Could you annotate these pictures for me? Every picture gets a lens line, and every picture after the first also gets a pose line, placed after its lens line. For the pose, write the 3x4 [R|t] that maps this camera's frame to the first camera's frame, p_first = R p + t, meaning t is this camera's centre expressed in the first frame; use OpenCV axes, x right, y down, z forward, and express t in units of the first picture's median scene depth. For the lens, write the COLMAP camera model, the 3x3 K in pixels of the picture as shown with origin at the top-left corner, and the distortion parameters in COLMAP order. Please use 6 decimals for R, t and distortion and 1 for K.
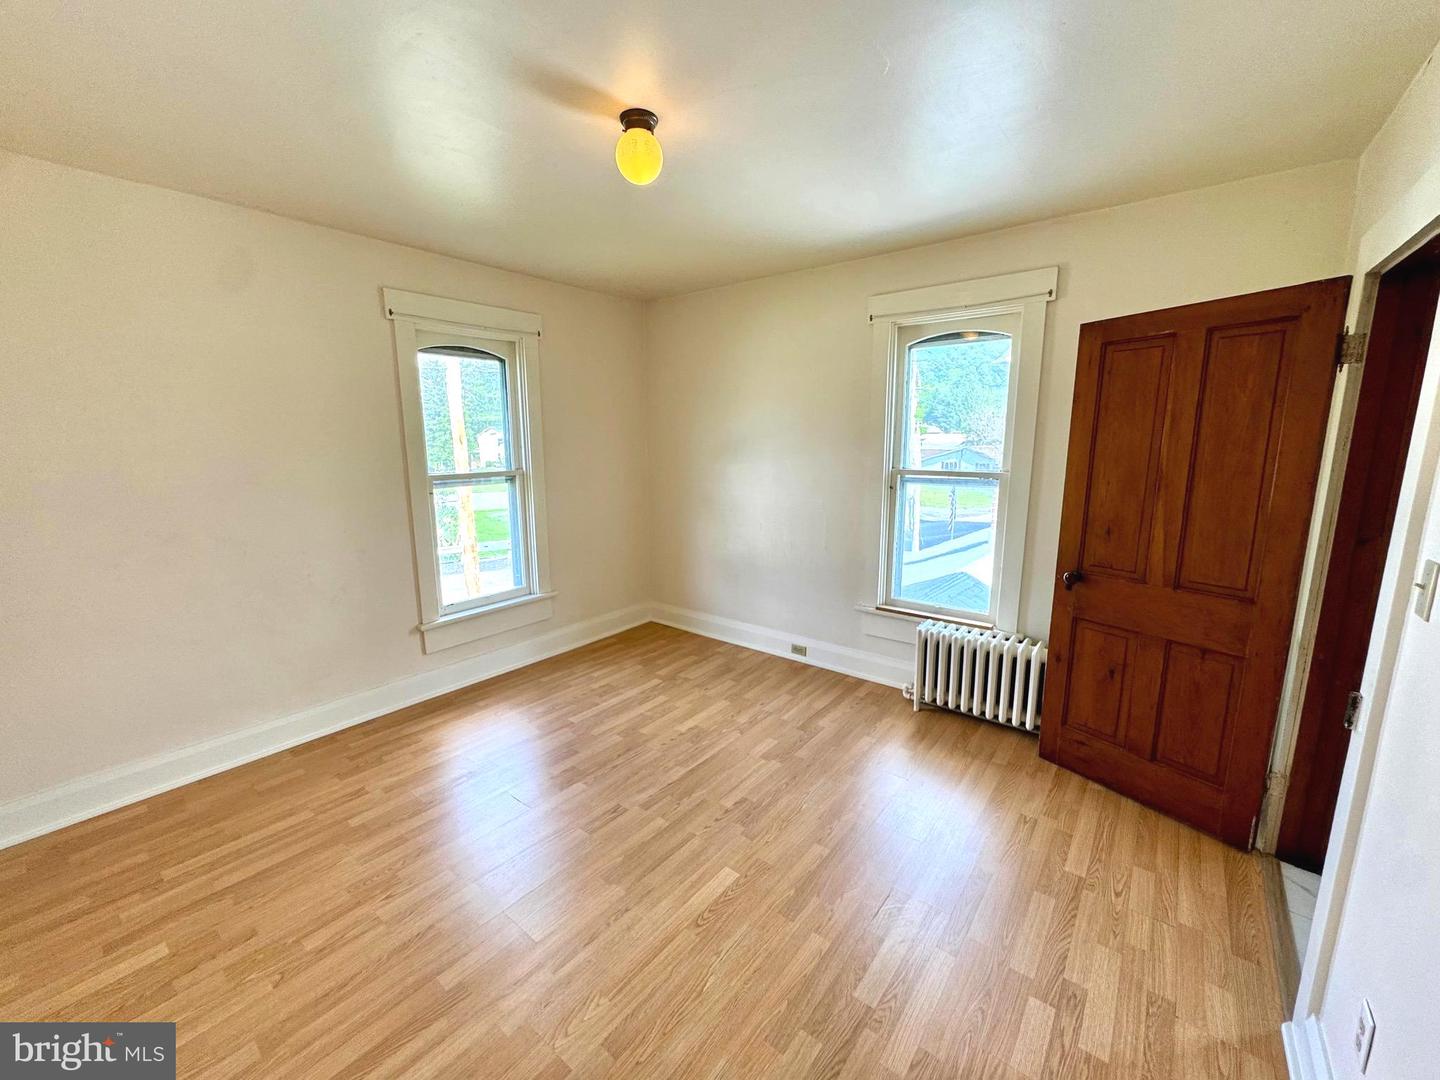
lens RADIAL K [[573.7, 0, 720.5], [0, 573.7, 537.7], [0, 0, 1]] dist [-0.003119, -0.000017]
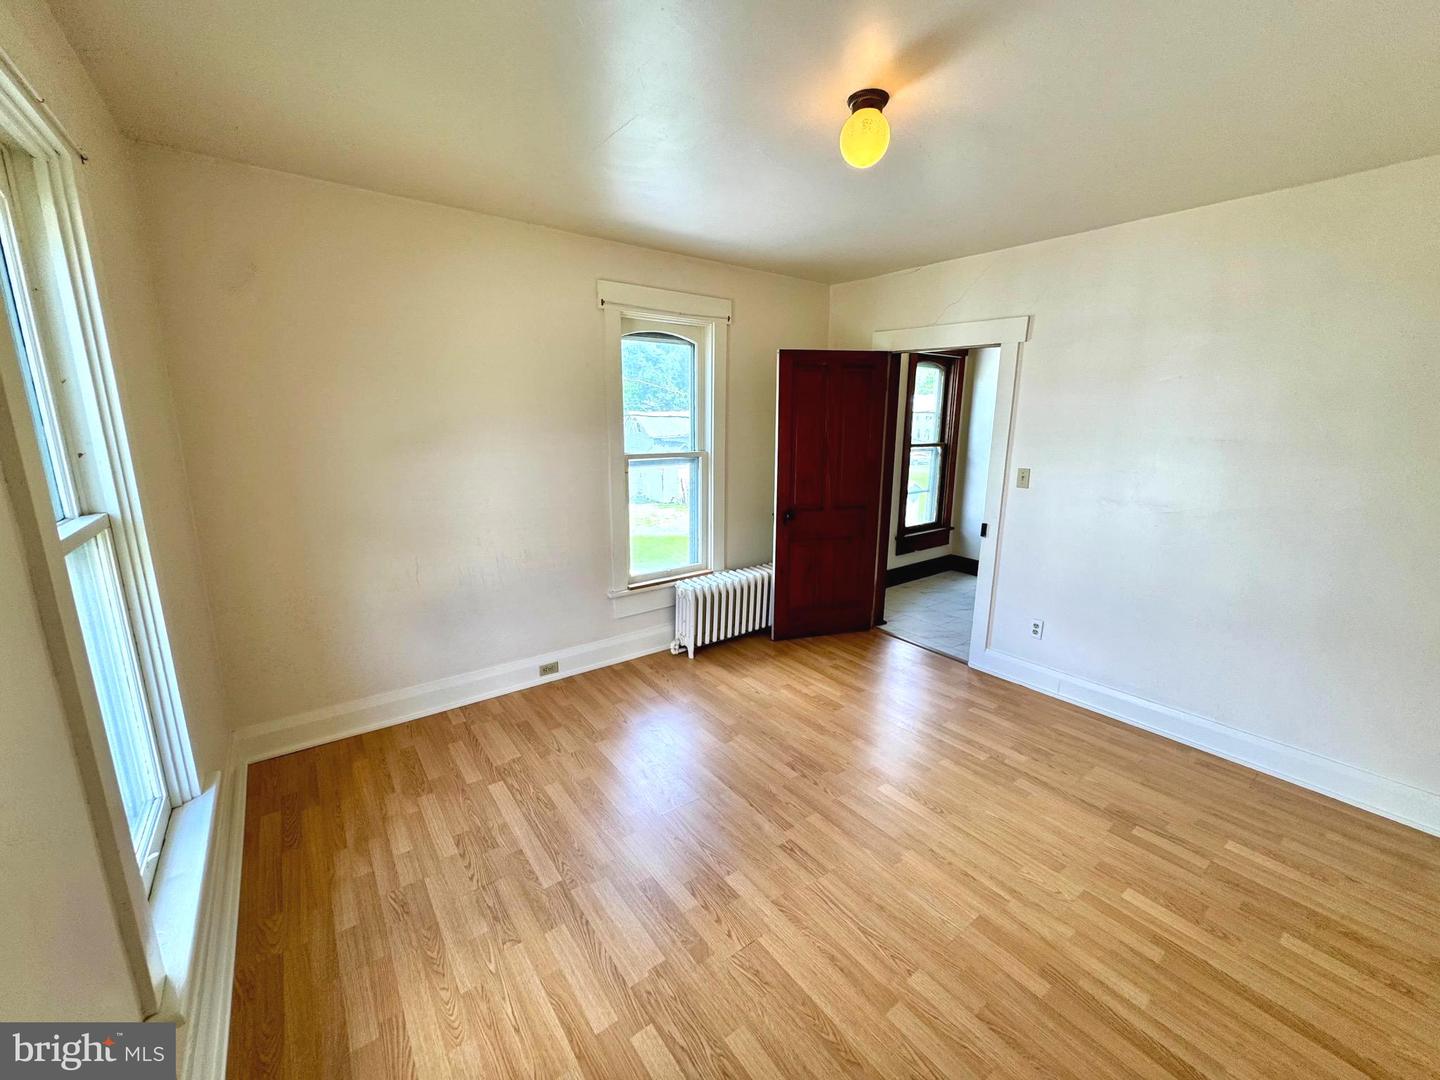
lens RADIAL K [[573.7, 0, 719.5], [0, 573.7, 538.7], [0, 0, 1]] dist [-0.003119, -0.000017]
pose [[0.253266, -0.194524, 0.947637, -0.648091], [0.161739, 0.974301, 0.156771, -0.101812], [-0.953780, 0.113566, 0.278220, 0.540611]]
